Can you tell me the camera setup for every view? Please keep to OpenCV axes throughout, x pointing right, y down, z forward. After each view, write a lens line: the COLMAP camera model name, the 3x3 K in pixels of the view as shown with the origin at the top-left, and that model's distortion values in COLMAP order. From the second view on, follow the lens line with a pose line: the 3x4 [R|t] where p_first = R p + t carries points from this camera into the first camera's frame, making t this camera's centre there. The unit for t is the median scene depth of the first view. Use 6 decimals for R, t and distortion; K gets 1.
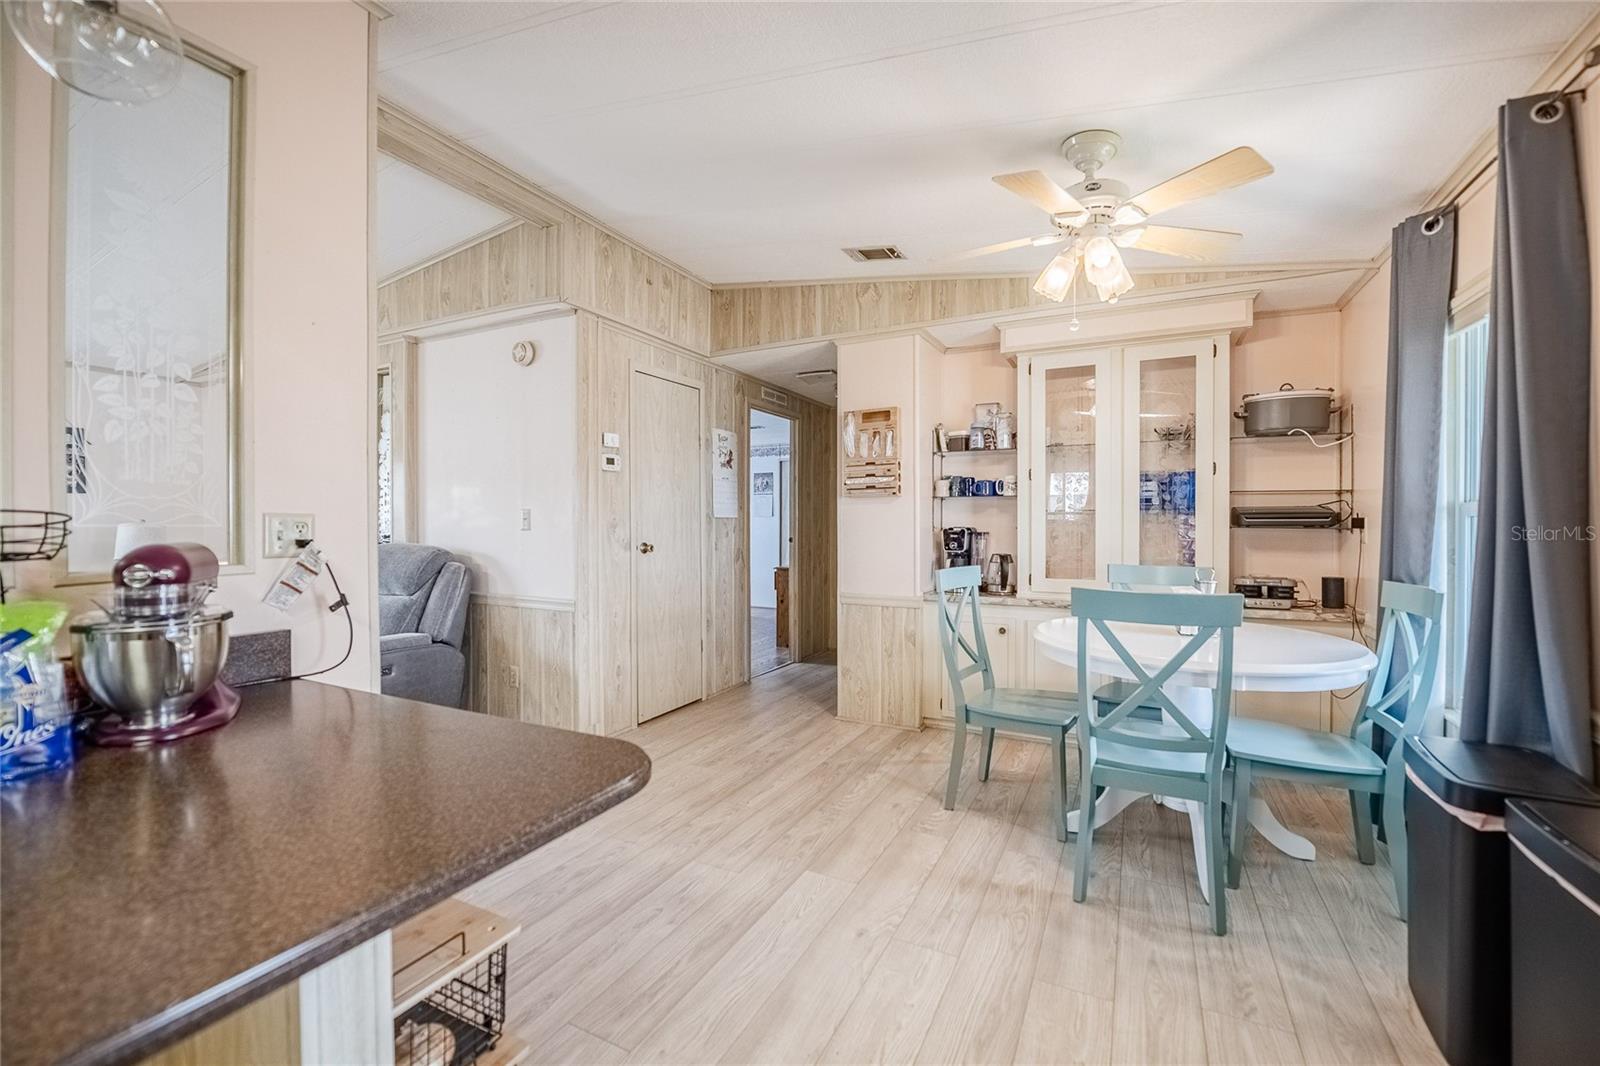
lens RADIAL K [[668.9, 0, 808.5], [0, 668.9, 533.3], [0, 0, 1]] dist [-0.007594, -0.002118]
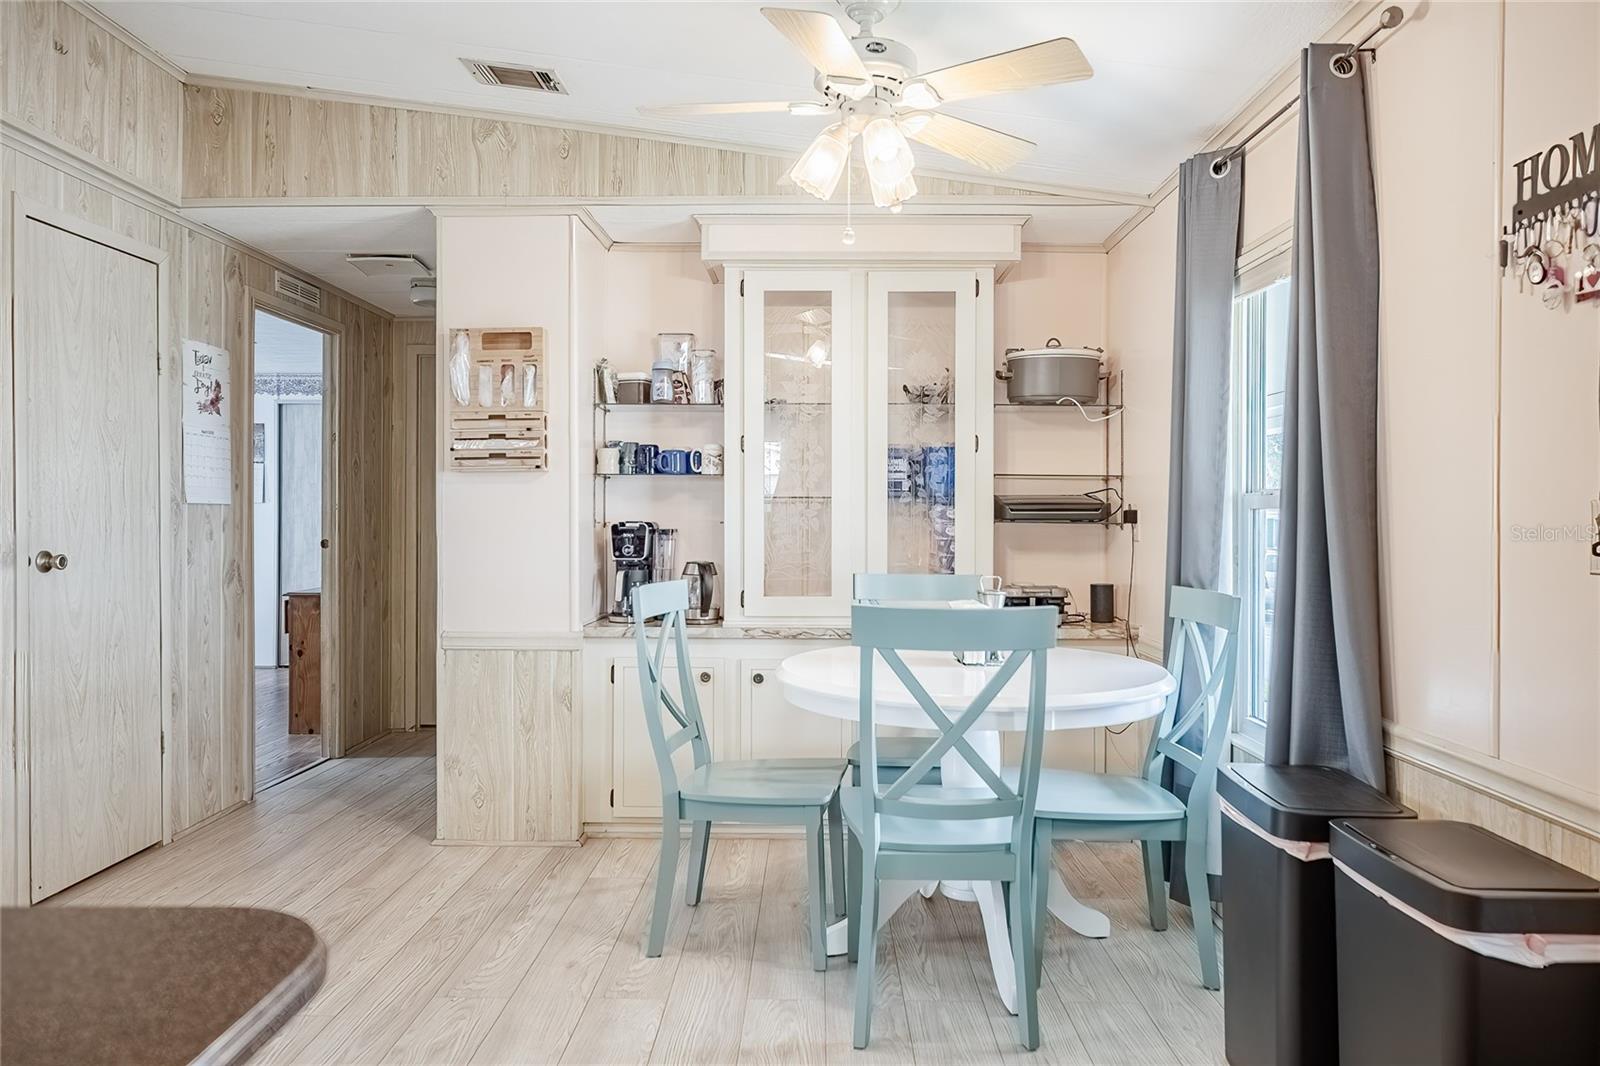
lens RADIAL K [[1072.4, 0, 801.3], [0, 1072.4, 528.1], [0, 0, 1]] dist [-0.002026, 0.004118]
pose [[0.896120, -0.002097, 0.443808, -0.113299], [0.003854, 0.999988, -0.003058, 0.001136], [-0.443796, 0.004451, 0.896117, 0.001033]]
